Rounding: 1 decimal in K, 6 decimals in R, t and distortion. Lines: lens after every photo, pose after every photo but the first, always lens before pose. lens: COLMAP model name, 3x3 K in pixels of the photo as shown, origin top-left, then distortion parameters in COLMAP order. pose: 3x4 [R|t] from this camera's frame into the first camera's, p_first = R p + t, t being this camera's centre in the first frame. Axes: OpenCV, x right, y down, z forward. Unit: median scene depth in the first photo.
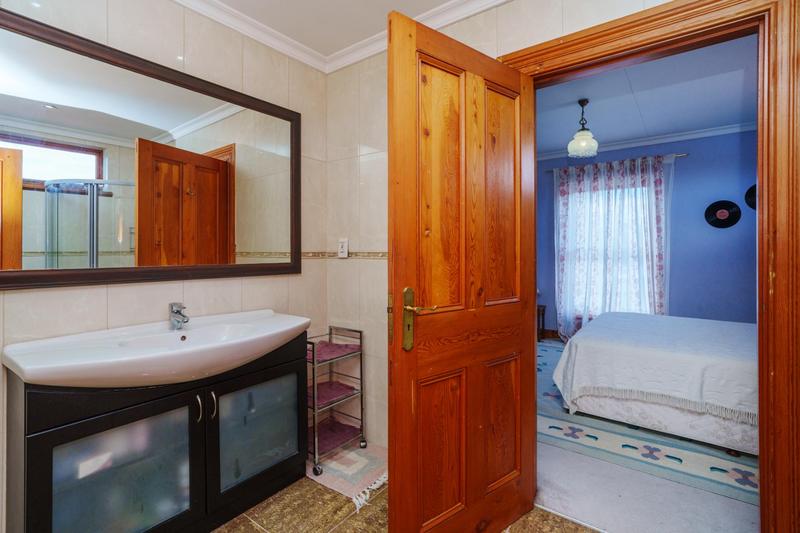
lens RADIAL K [[379.6, 0, 399.4], [0, 379.6, 251.5], [0, 0, 1]] dist [-0.076501, 0.000045]
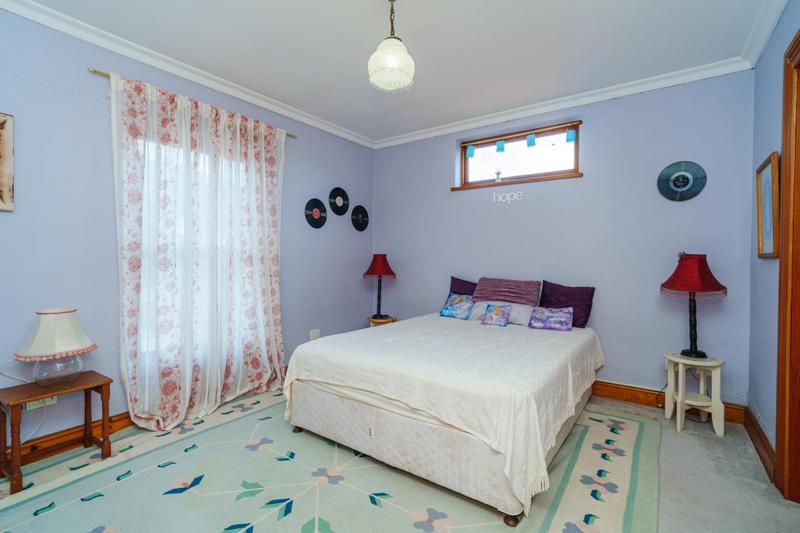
lens RADIAL K [[372.3, 0, 402.6], [0, 372.3, 262.7], [0, 0, 1]] dist [-0.001160, 0.000497]
pose [[-0.039859, -0.014171, 0.999105, -0.092295], [0.001053, 0.999898, 0.014224, 0.014022], [-0.999205, 0.001619, -0.039840, 0.889072]]
